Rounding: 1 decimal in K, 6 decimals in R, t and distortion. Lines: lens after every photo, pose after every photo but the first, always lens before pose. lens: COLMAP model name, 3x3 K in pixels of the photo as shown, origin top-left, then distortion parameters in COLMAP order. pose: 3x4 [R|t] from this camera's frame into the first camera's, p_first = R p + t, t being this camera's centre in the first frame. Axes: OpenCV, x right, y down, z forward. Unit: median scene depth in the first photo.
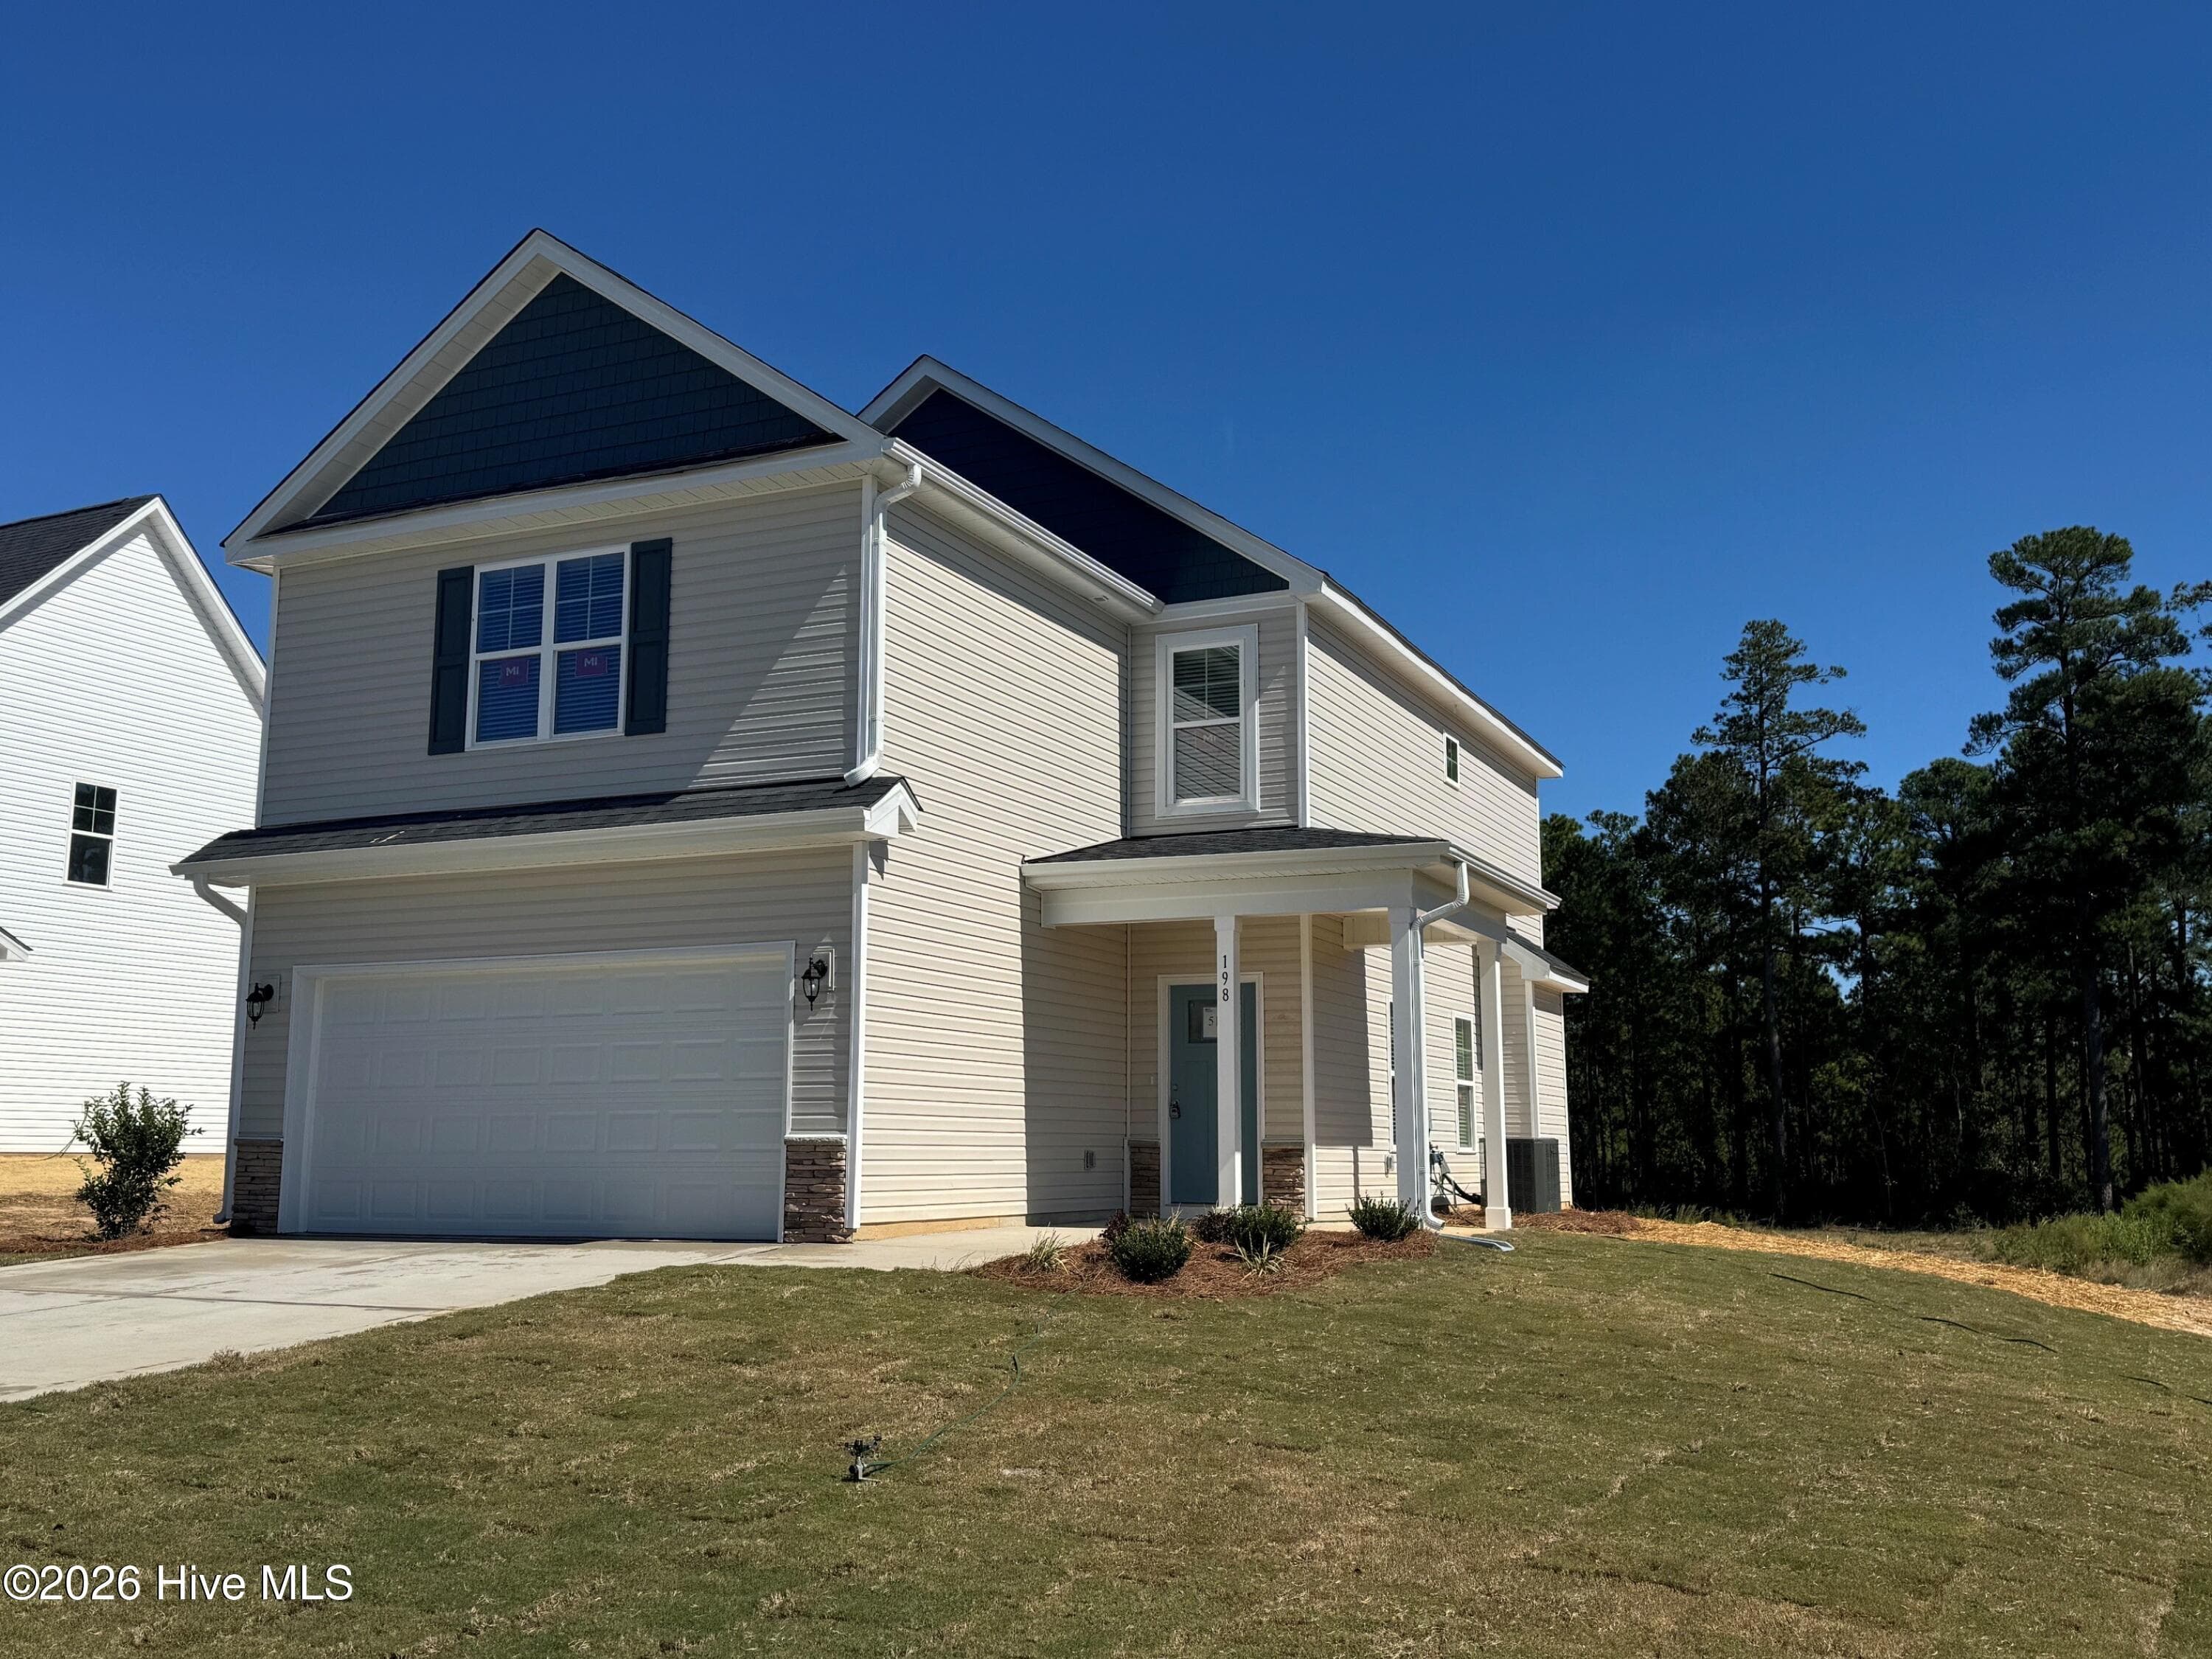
lens RADIAL K [[1959.2, 0, 1105.0], [0, 1959.2, 830.8], [0, 0, 1]] dist [0.080093, -0.029472]
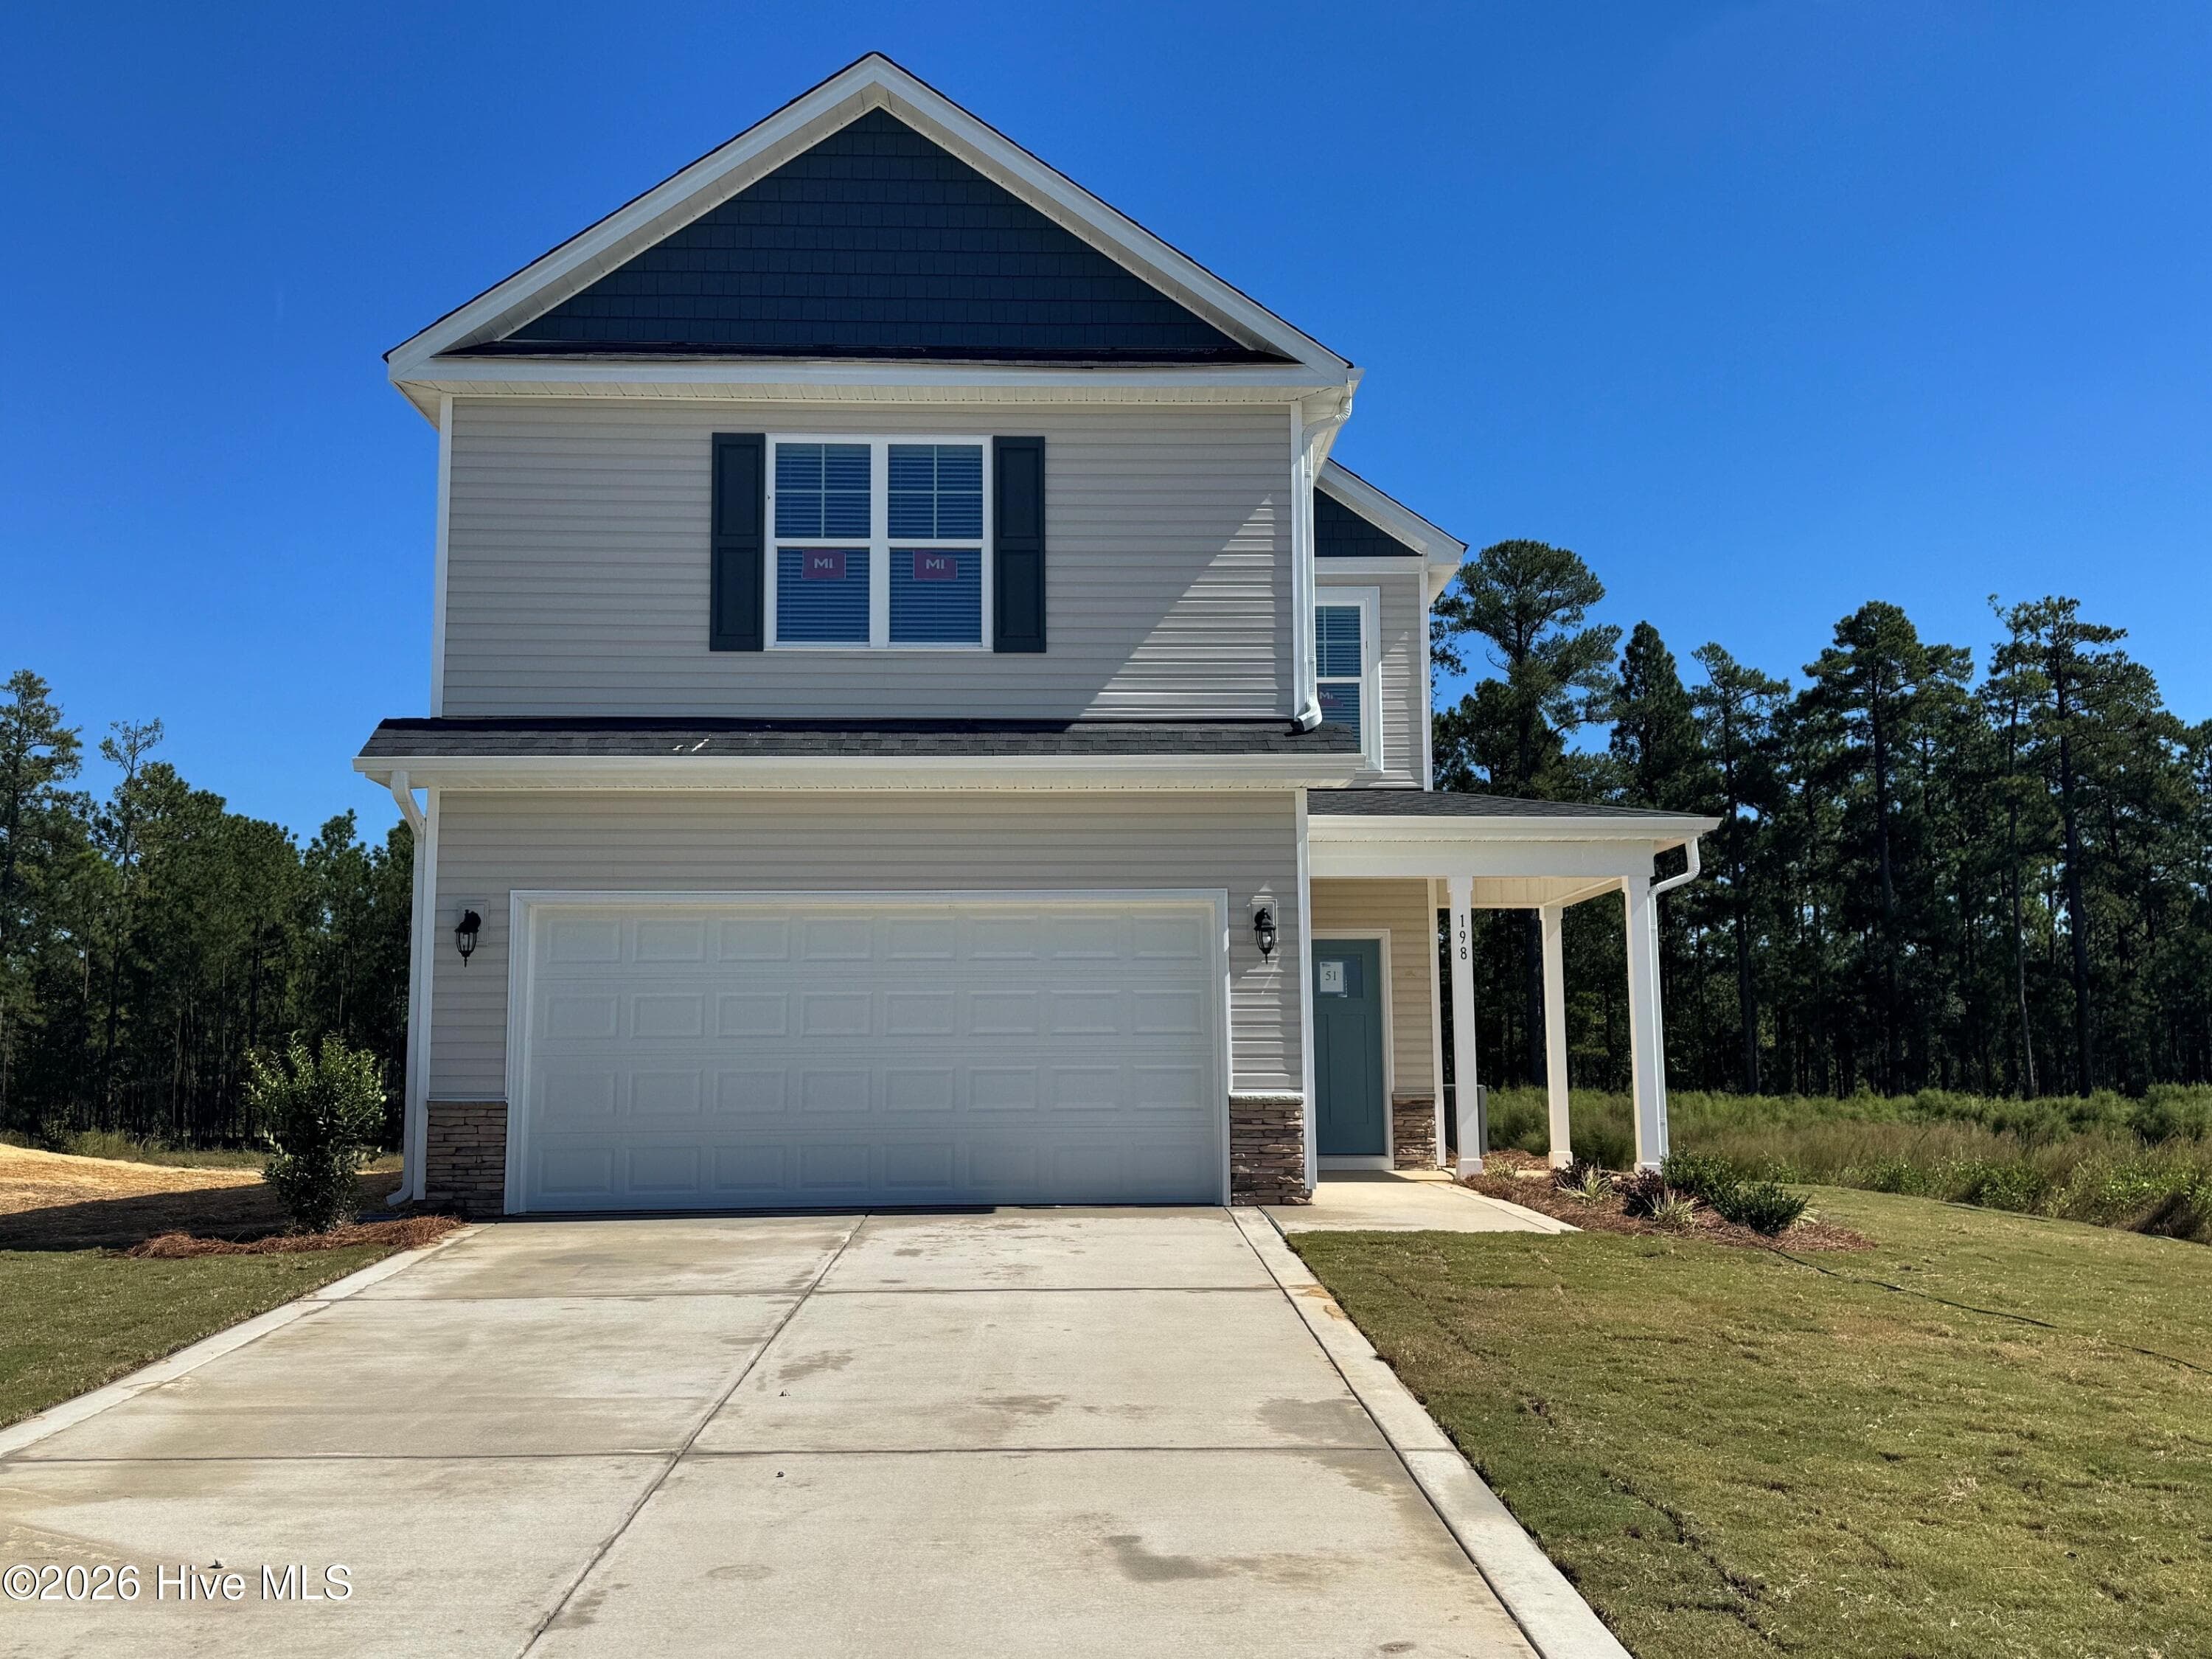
lens RADIAL K [[1959.2, 0, 1109.0], [0, 1959.2, 837.9], [0, 0, 1]] dist [0.080093, -0.029472]
pose [[0.897537, 0.047971, 0.438321, -0.565414], [-0.062948, 0.997823, 0.019692, 0.015145], [-0.436422, -0.045266, 0.898603, 0.161538]]
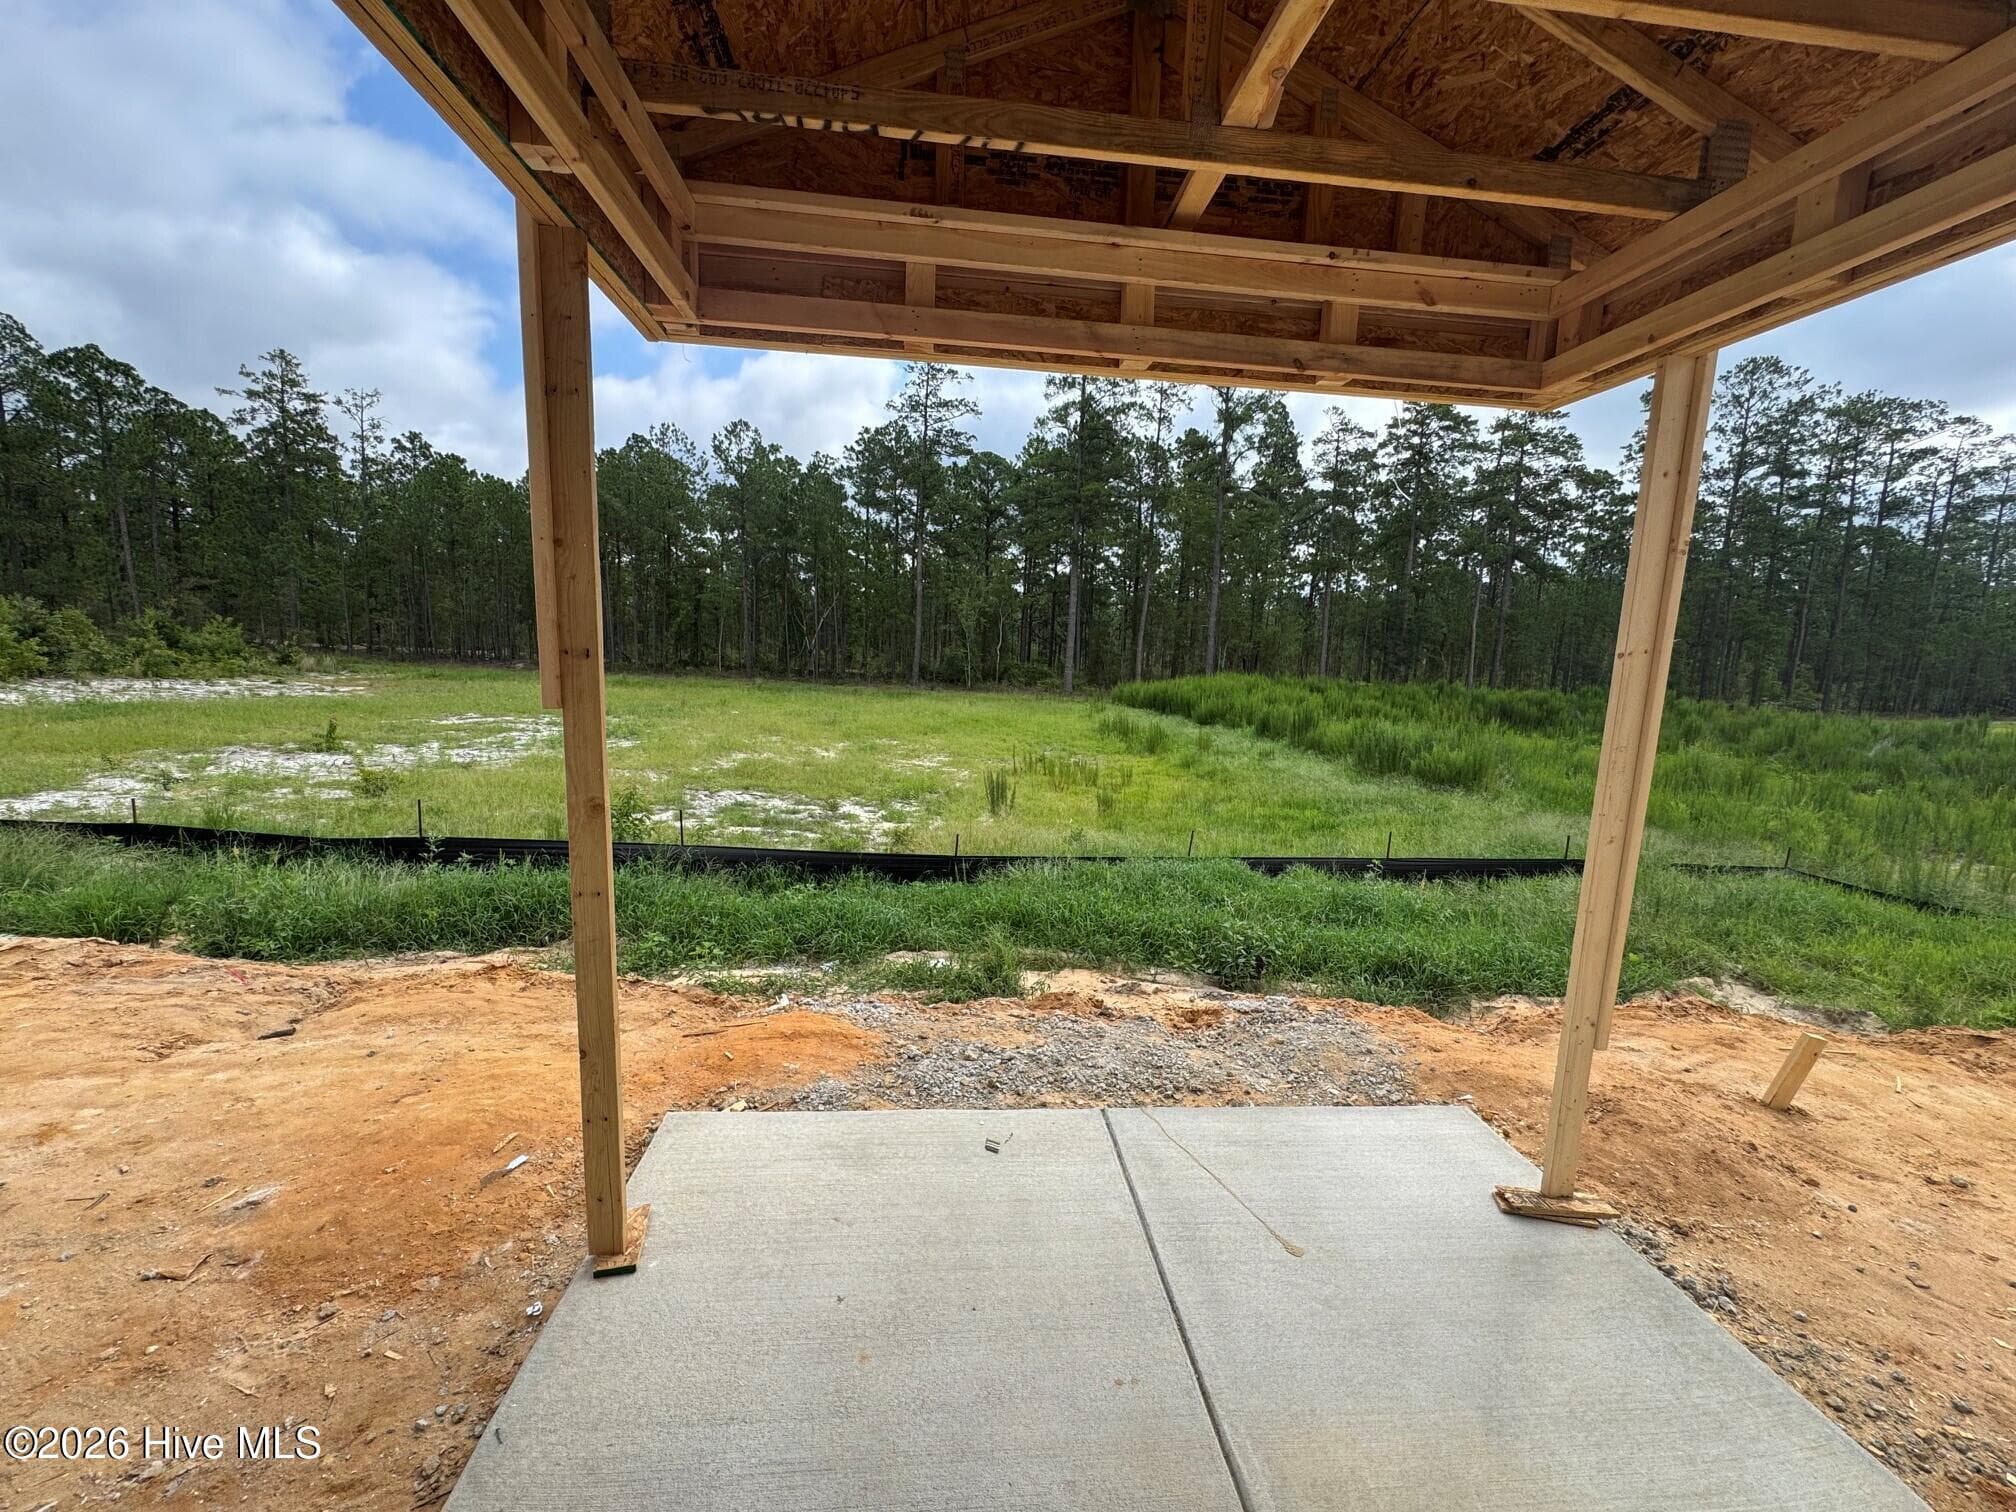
lens RADIAL K [[806.5, 0, 1011.0], [0, 806.5, 763.4], [0, 0, 1]] dist [-0.000650, 0.000241]
pose [[0.860980, -0.039346, 0.507115, 0.186126], [-0.121892, 0.951991, 0.280811, 0.246424], [-0.493818, -0.303586, 0.814850, 1.902447]]
